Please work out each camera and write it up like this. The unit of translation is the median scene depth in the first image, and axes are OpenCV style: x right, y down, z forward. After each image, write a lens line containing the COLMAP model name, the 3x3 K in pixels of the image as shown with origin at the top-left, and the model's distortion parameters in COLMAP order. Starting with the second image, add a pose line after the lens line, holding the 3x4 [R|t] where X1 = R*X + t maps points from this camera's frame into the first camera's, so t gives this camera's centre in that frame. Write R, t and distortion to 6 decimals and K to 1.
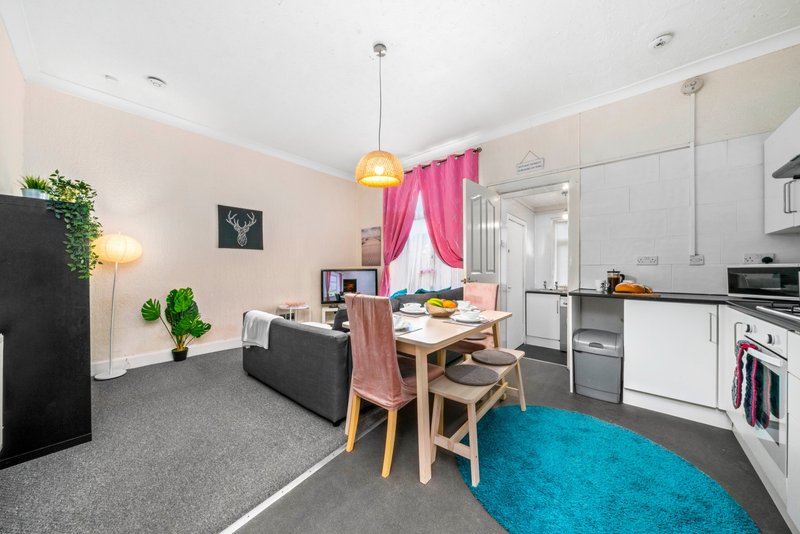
lens RADIAL K [[276.9, 0, 405.4], [0, 276.9, 267.9], [0, 0, 1]] dist [-0.006856, 0.000636]
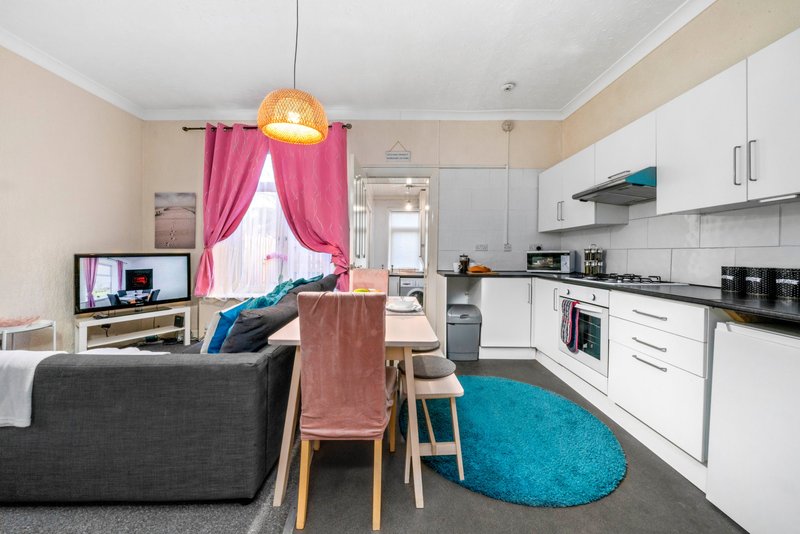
lens RADIAL K [[280.5, 0, 398.5], [0, 280.5, 255.8], [0, 0, 1]] dist [-0.000659, -0.000883]
pose [[0.761744, -0.003303, 0.647870, -0.230239], [-0.003889, 0.999946, 0.009670, 0.001013], [-0.647866, -0.009886, 0.761690, 0.171917]]
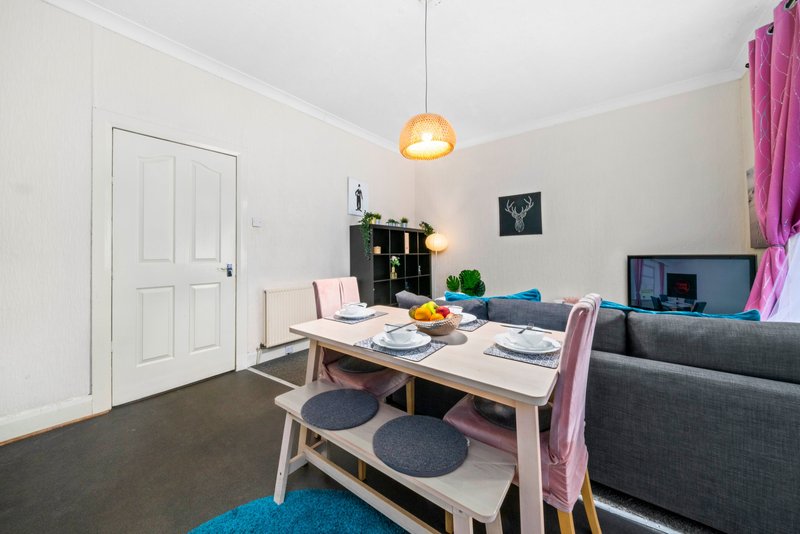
lens RADIAL K [[276.9, 0, 385.6], [0, 276.9, 260.5], [0, 0, 1]] dist [-0.006856, 0.000636]
pose [[-0.032639, 0.020347, -0.999260, 0.495327], [0.002406, 0.999791, 0.020279, 0.002971], [0.999464, -0.001742, -0.032681, 0.614833]]
